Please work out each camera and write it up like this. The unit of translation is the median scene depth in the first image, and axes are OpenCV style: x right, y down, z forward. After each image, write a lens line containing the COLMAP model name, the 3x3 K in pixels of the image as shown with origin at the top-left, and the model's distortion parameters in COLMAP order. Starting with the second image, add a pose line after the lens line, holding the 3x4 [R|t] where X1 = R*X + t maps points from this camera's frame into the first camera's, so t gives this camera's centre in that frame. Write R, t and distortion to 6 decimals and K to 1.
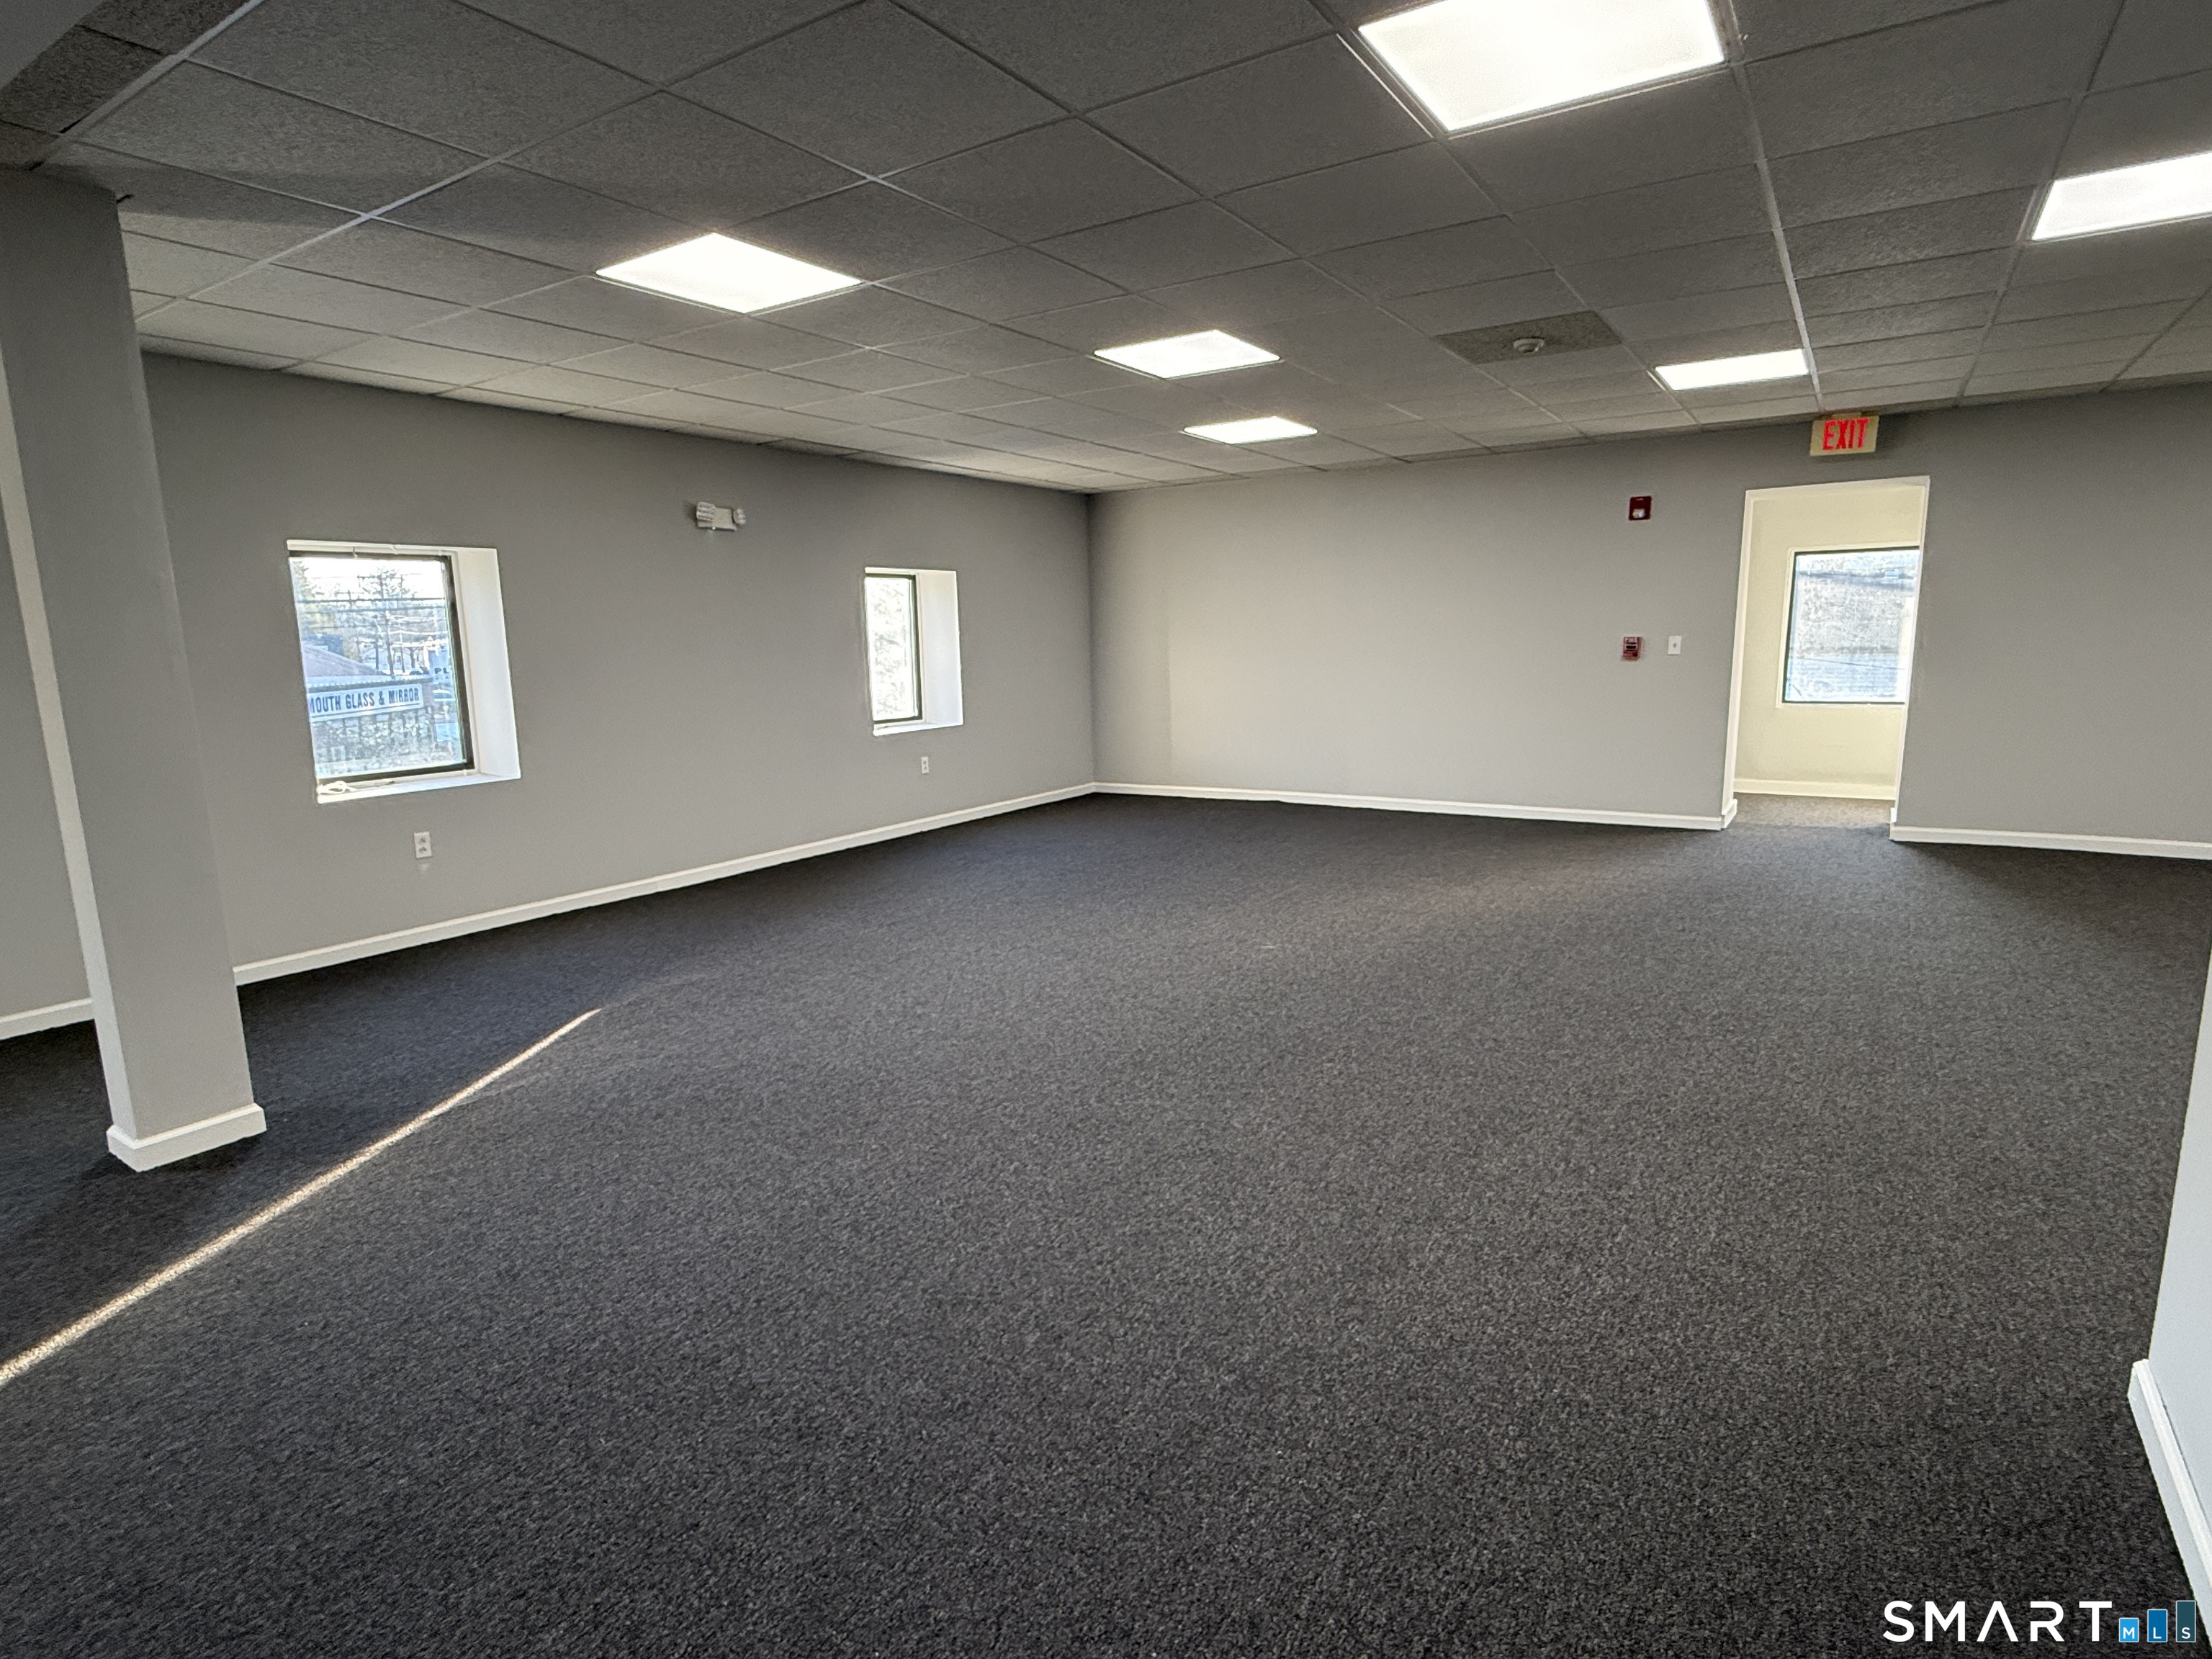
lens RADIAL K [[1158.5, 0, 1103.5], [0, 1158.5, 829.3], [0, 0, 1]] dist [0.001307, -0.001180]
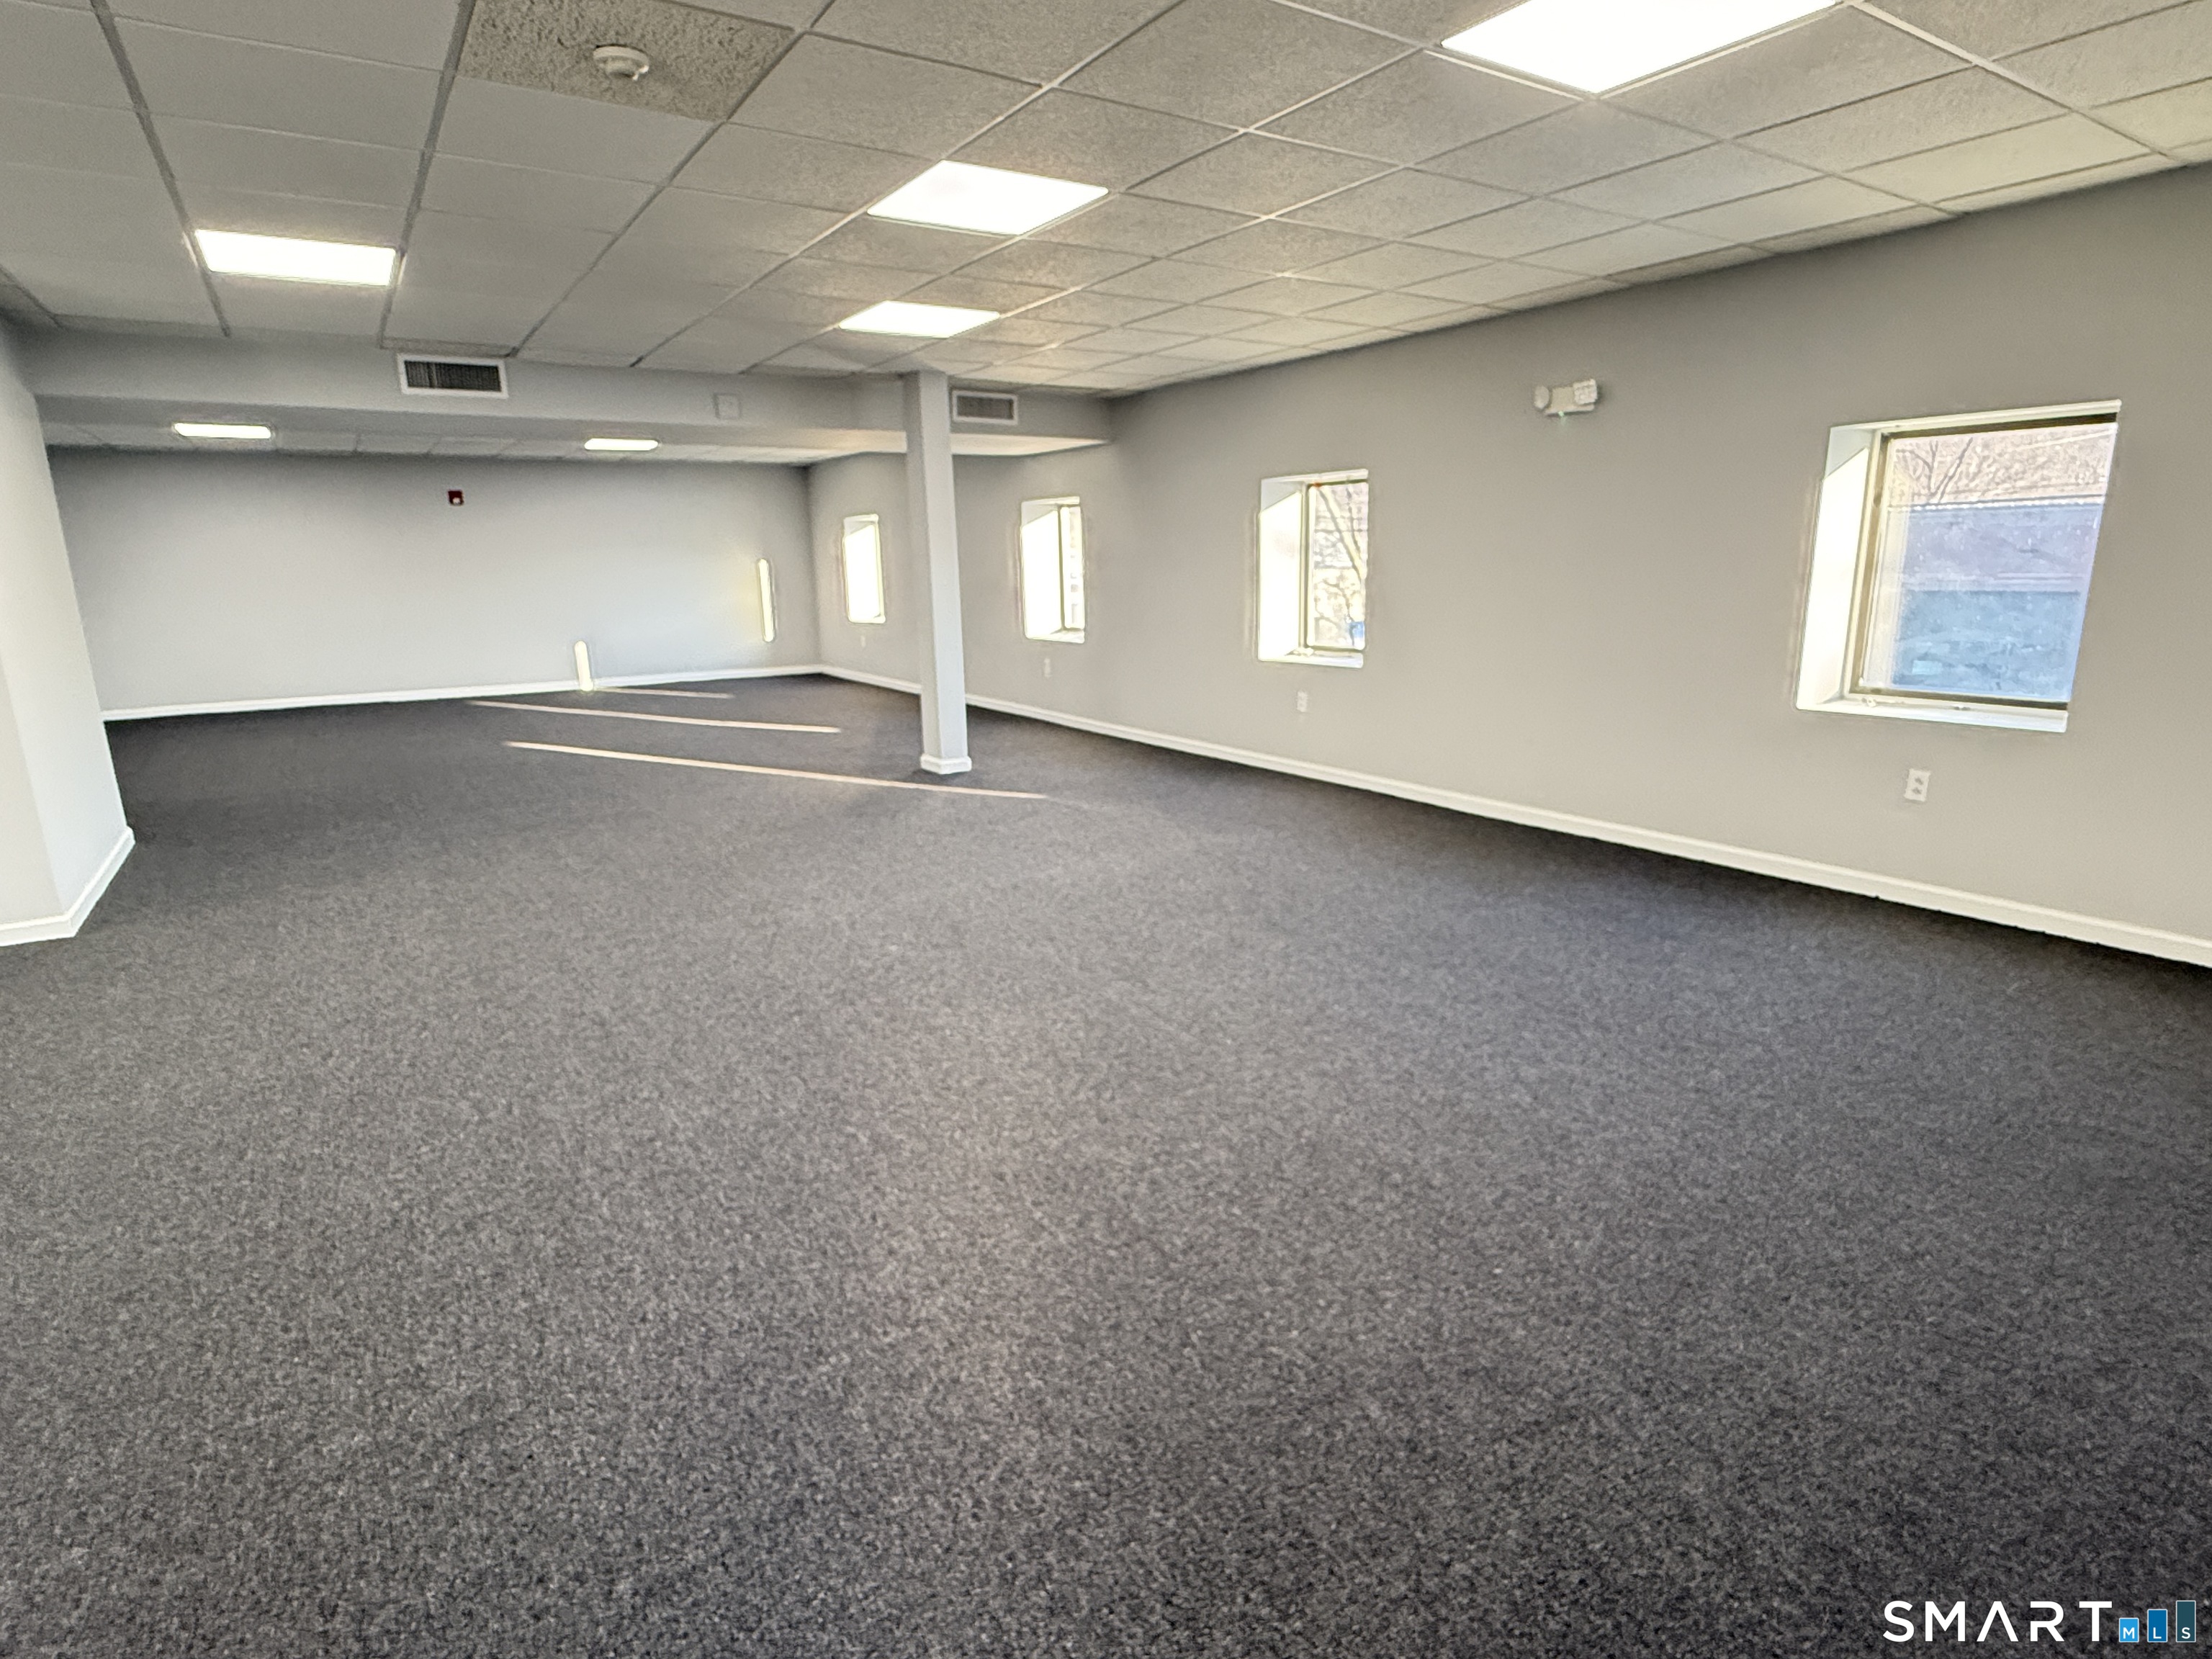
lens RADIAL K [[1158.5, 0, 1102.0], [0, 1158.5, 830.1], [0, 0, 1]] dist [0.001307, -0.001180]
pose [[-0.397963, 0.238976, -0.885729, 0.859214], [-0.135503, 0.939575, 0.314386, -0.281812], [0.907339, 0.245133, -0.341534, 1.494031]]
